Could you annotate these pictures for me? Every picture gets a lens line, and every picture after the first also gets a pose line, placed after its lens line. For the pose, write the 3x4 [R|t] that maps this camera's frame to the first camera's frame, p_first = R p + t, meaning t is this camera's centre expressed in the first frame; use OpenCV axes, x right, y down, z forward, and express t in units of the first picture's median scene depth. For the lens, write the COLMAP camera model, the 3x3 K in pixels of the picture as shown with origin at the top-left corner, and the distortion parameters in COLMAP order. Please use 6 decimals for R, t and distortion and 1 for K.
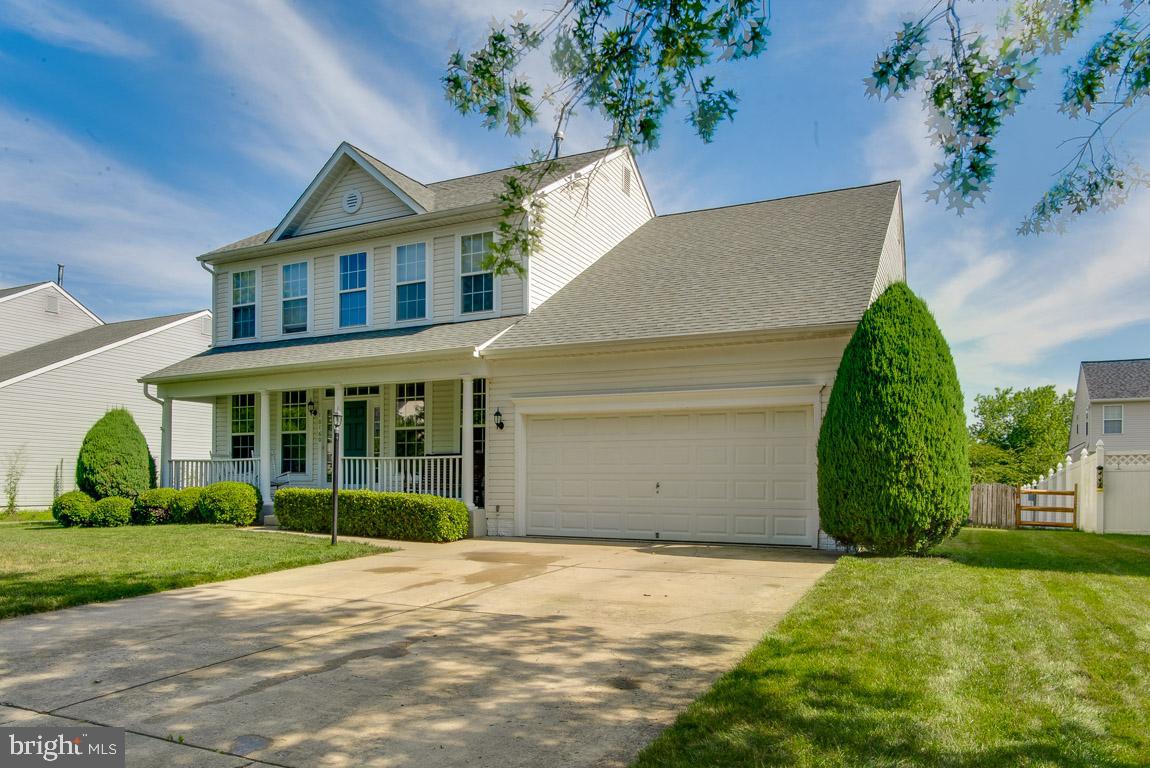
lens RADIAL K [[705.5, 0, 575.8], [0, 705.5, 492.7], [0, 0, 1]] dist [-0.030214, 0.000772]
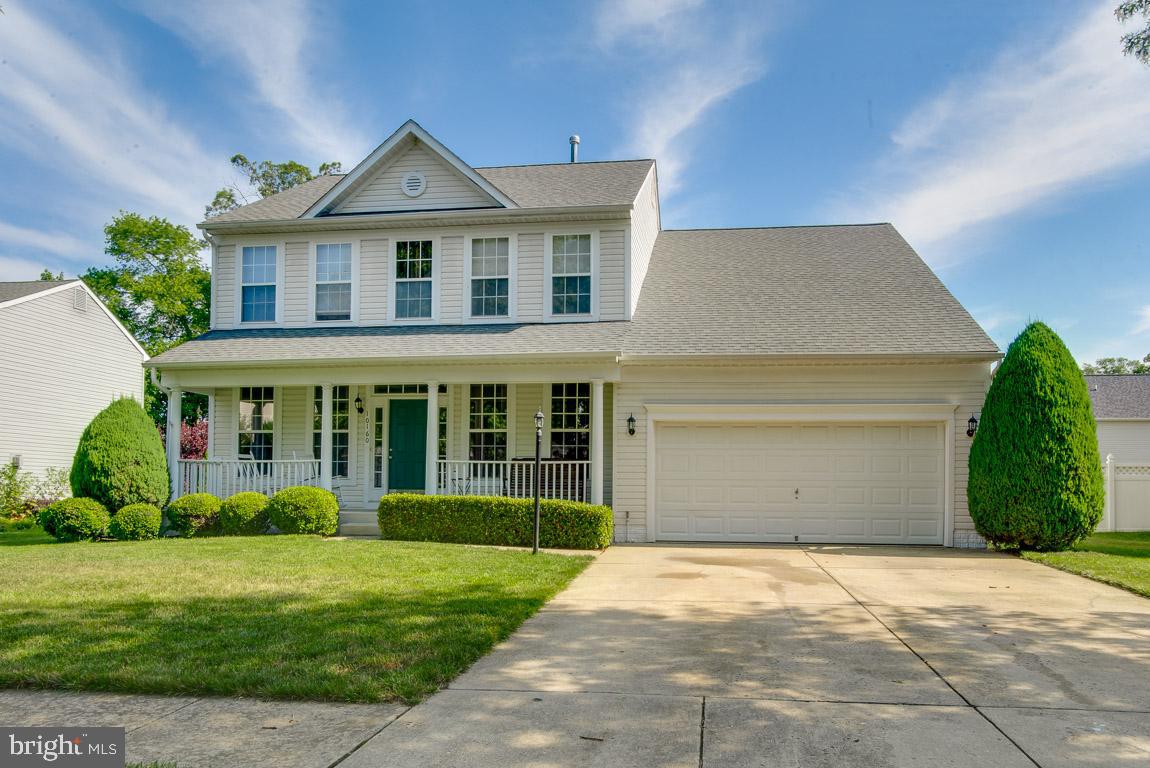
lens RADIAL K [[705.5, 0, 575.8], [0, 705.5, 492.7], [0, 0, 1]] dist [-0.030214, 0.000772]
pose [[0.958033, 0.002093, 0.286649, -0.406649], [0.000743, 0.999952, -0.009784, 0.001223], [-0.286656, 0.009587, 0.957986, 0.058726]]
